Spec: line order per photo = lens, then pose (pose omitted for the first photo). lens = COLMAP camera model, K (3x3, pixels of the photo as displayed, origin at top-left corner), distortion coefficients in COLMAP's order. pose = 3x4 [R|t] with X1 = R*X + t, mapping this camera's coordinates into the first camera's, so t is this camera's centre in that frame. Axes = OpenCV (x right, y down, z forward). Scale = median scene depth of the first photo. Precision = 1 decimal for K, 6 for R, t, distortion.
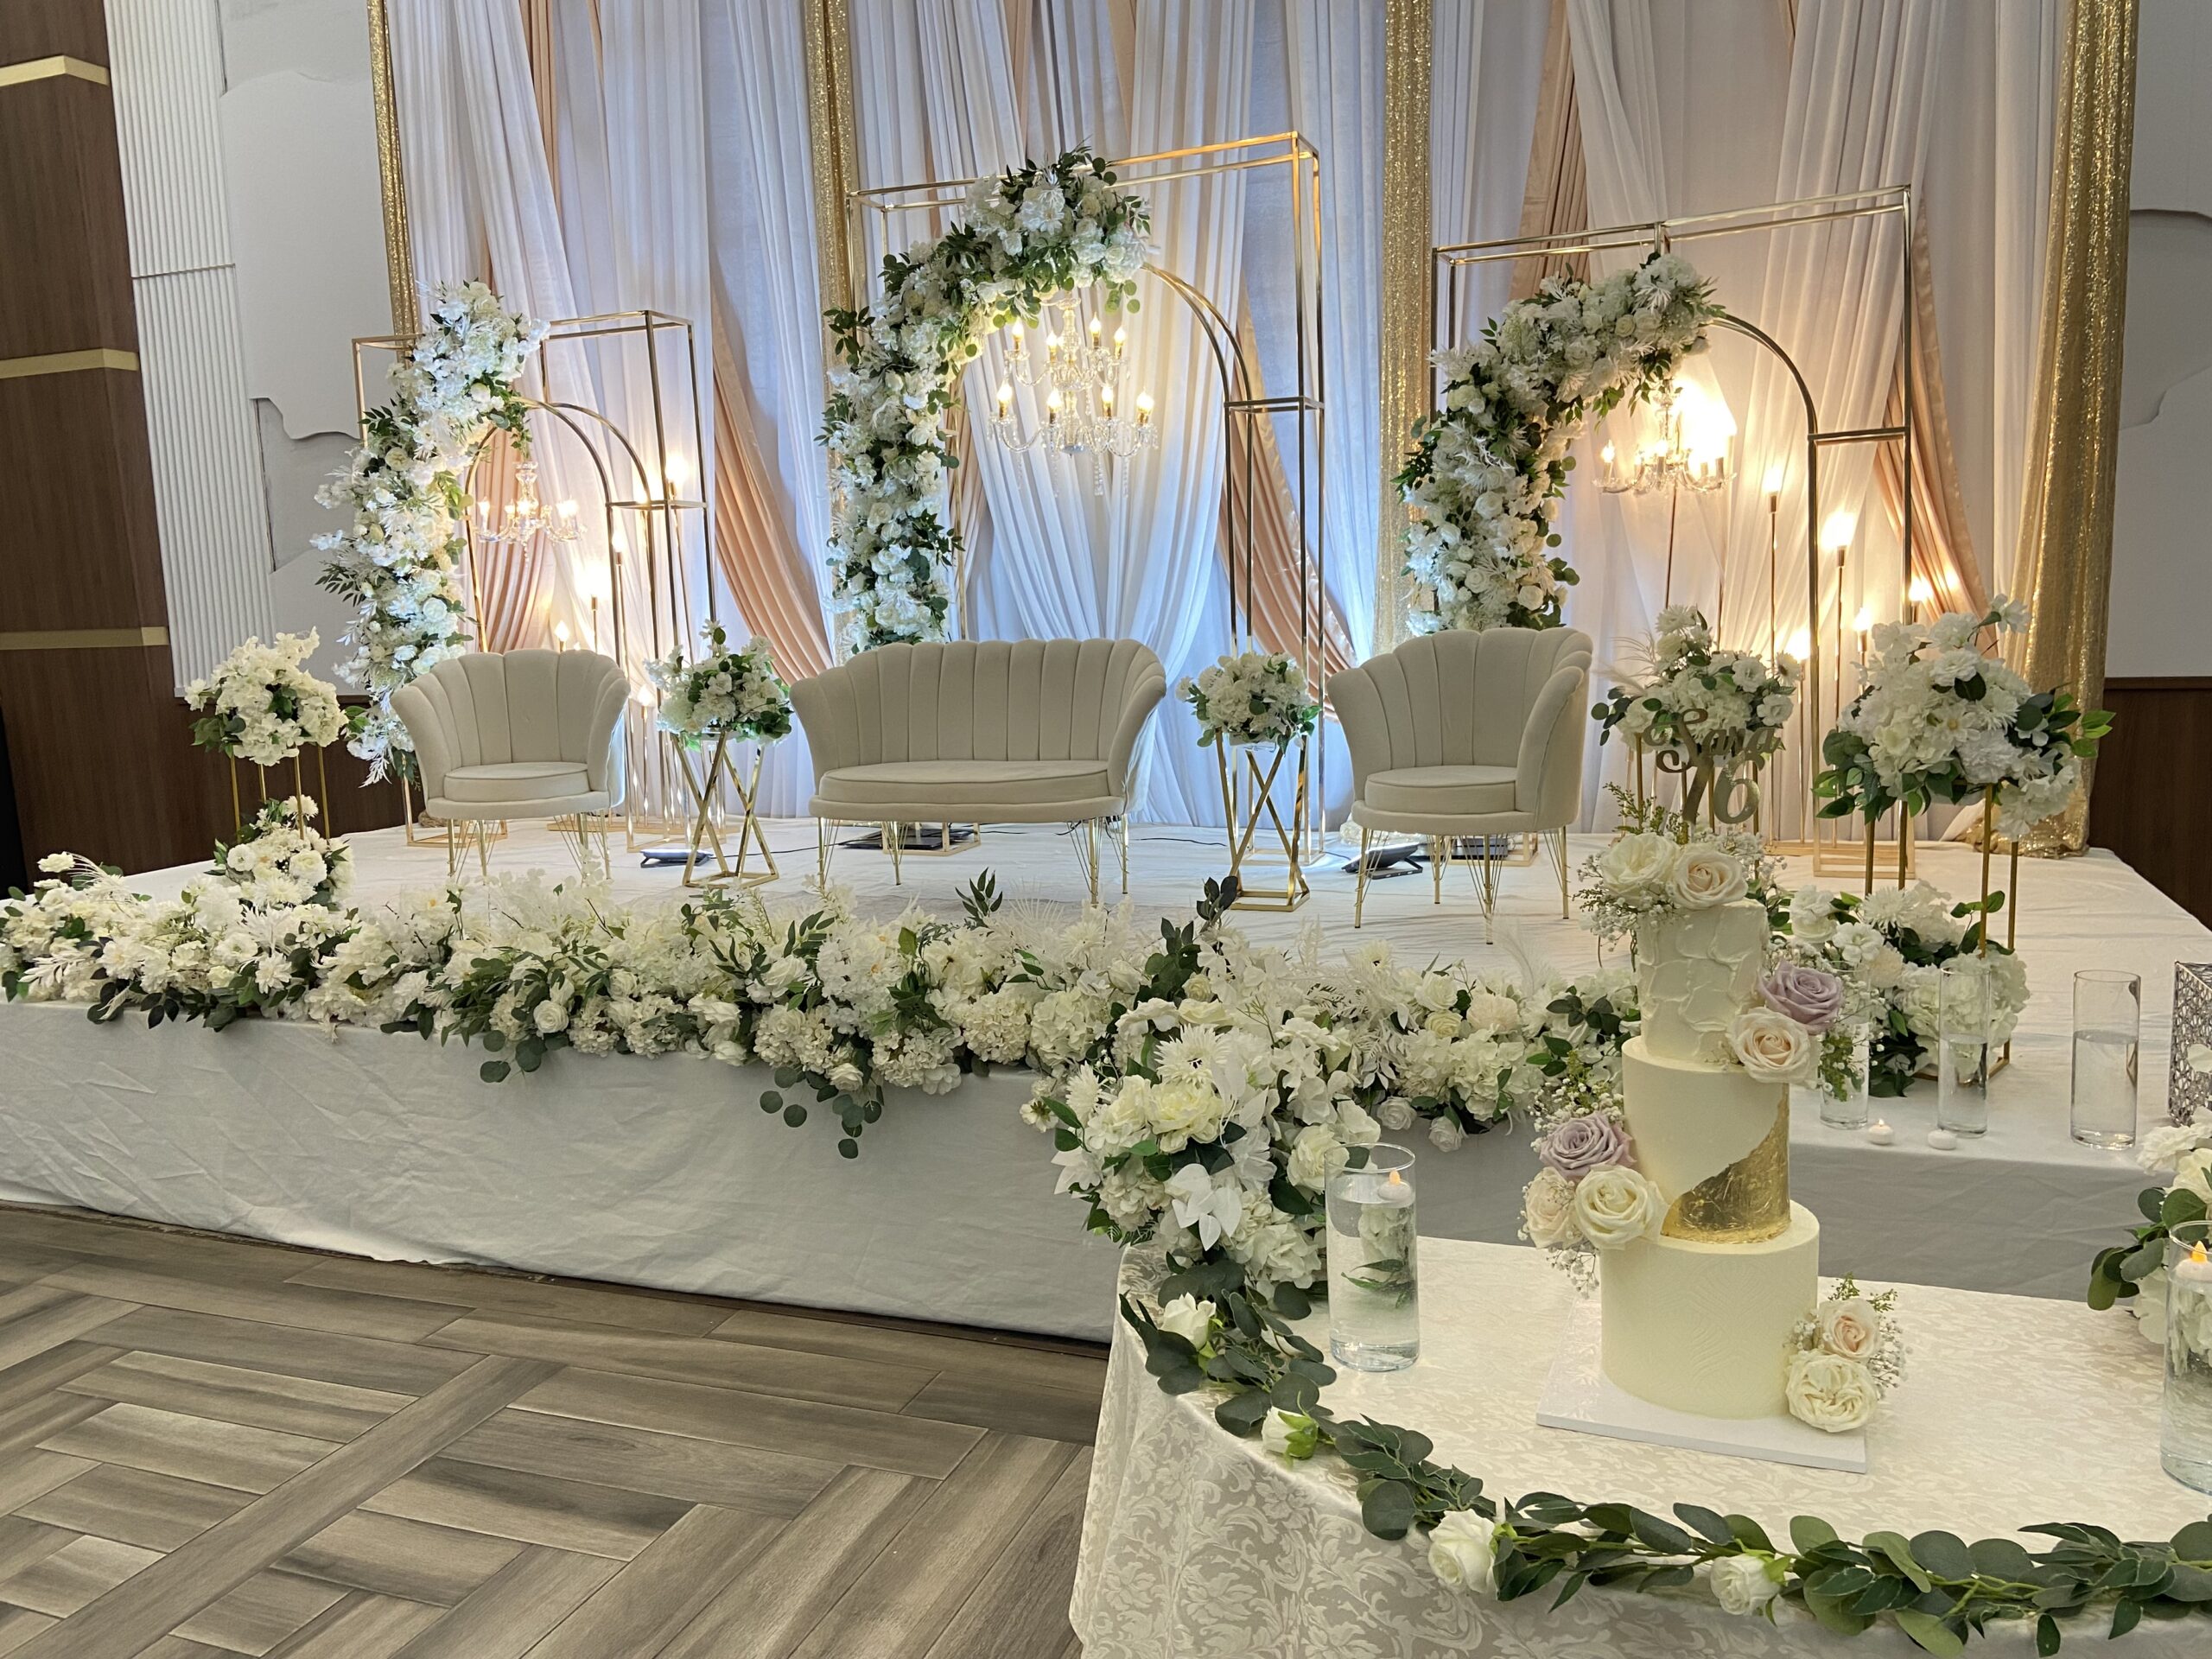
lens RADIAL K [[1662.0, 0, 1123.3], [0, 1662.0, 815.6], [0, 0, 1]] dist [0.104044, -0.103757]
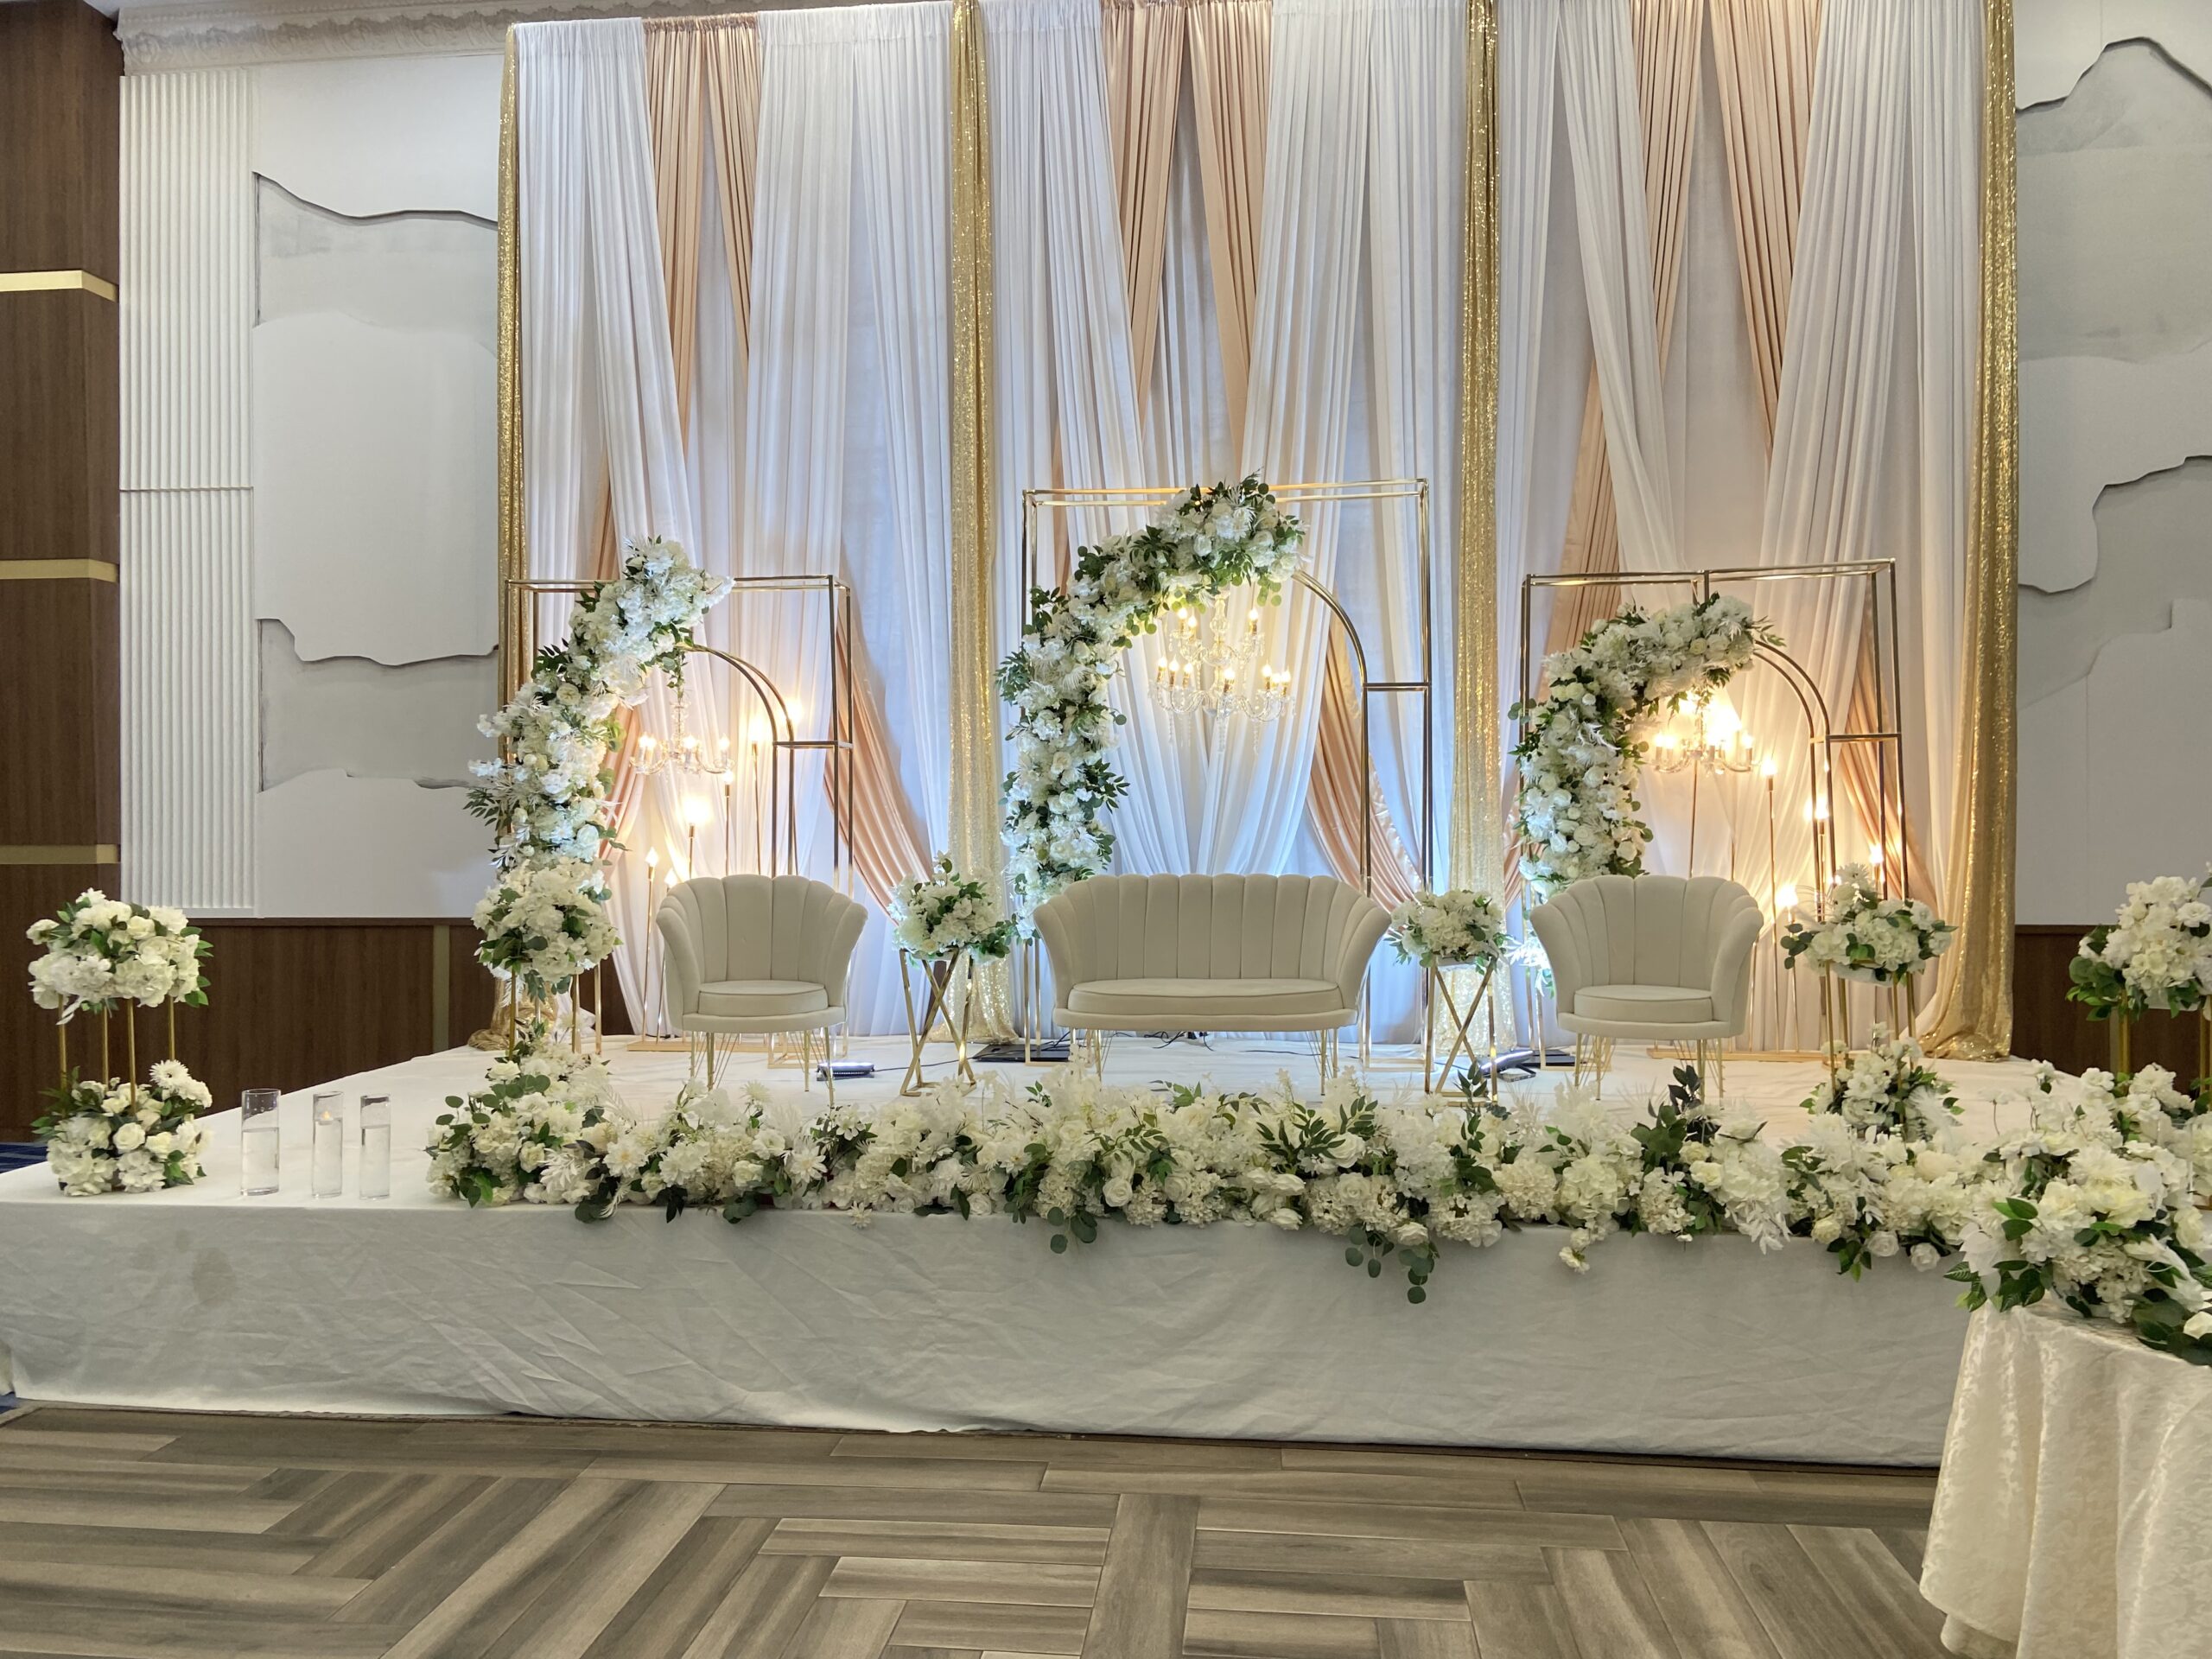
lens RADIAL K [[1662.0, 0, 1106.6], [0, 1662.0, 817.0], [0, 0, 1]] dist [0.104044, -0.103757]
pose [[0.965084, 0.030370, 0.260175, -0.594388], [0.006140, 0.990361, -0.138377, 0.019923], [-0.261870, 0.135142, 0.955594, -0.125099]]
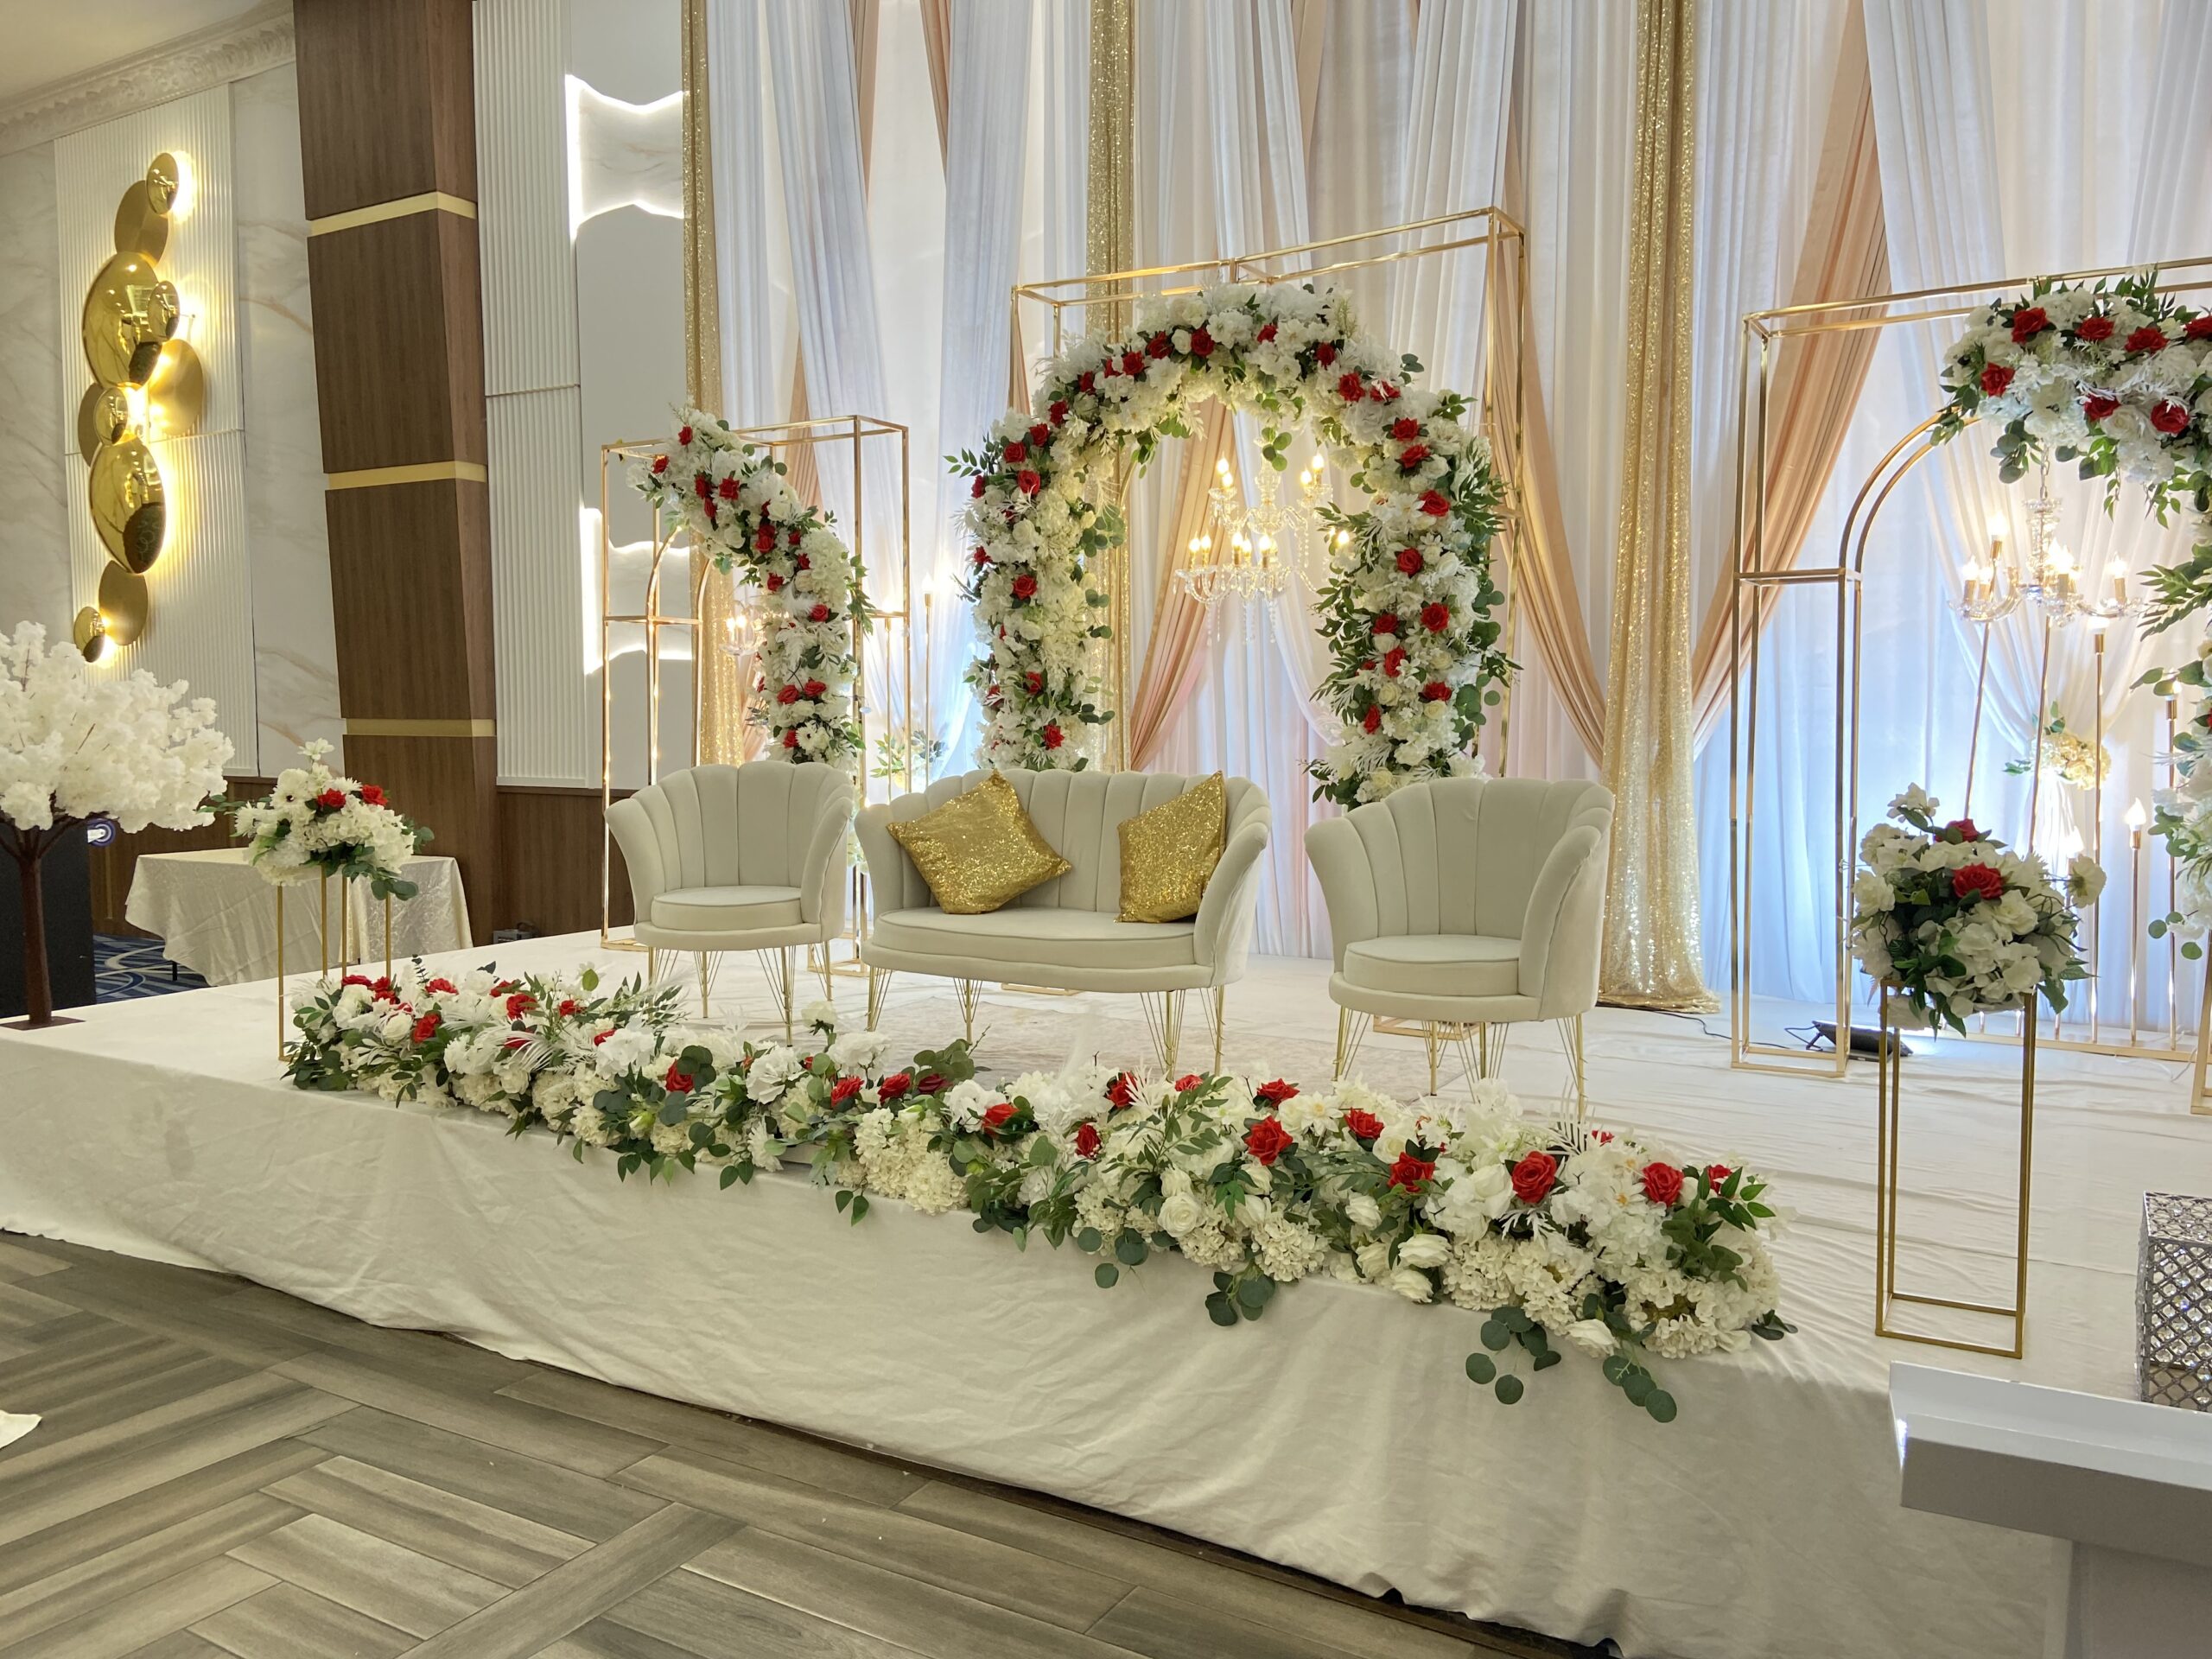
lens RADIAL K [[1662.0, 0, 1118.6], [0, 1662.0, 833.8], [0, 0, 1]] dist [0.104044, -0.103757]
pose [[0.984083, 0.047248, -0.171311, 0.014173], [-0.056750, 0.997085, -0.051003, -0.018089], [0.168401, 0.059913, 0.983896, 0.073611]]
